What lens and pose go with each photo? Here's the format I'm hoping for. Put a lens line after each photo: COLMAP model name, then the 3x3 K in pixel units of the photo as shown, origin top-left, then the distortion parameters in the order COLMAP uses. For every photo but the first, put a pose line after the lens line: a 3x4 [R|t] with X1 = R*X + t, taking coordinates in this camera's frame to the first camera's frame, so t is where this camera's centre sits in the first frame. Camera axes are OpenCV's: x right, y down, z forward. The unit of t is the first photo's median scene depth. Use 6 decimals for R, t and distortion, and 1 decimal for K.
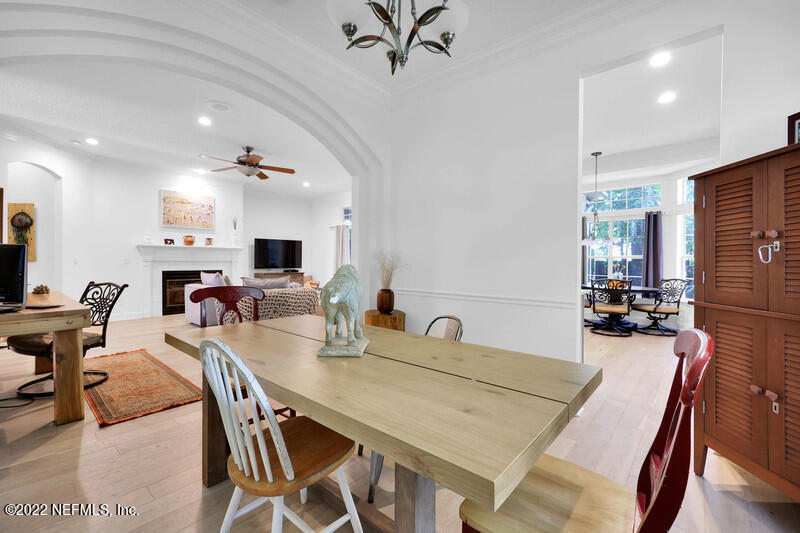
lens RADIAL K [[340.1, 0, 397.6], [0, 340.1, 266.2], [0, 0, 1]] dist [-0.003556, -0.000644]
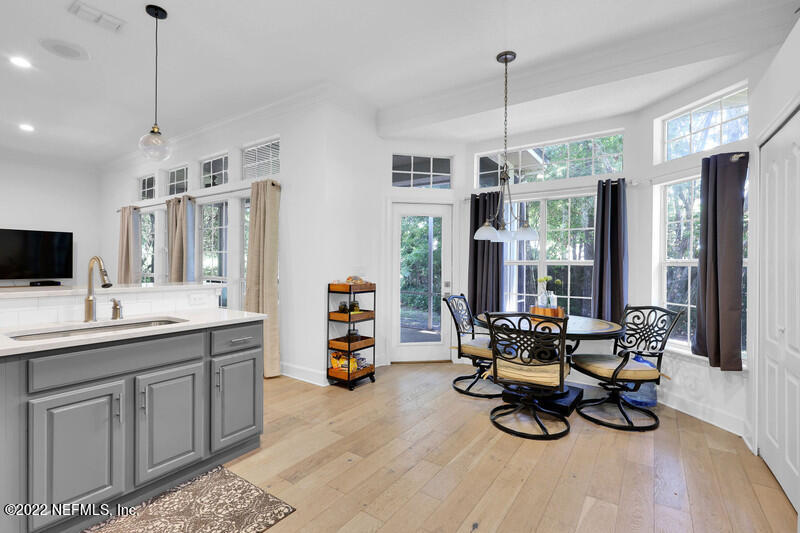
lens RADIAL K [[370.3, 0, 400.3], [0, 370.3, 267.7], [0, 0, 1]] dist [0.002357, -0.002141]
pose [[0.992490, 0.001354, 0.122319, 0.314426], [-0.001086, 0.999997, -0.002256, -0.016961], [-0.122322, 0.002106, 0.992488, 0.412397]]
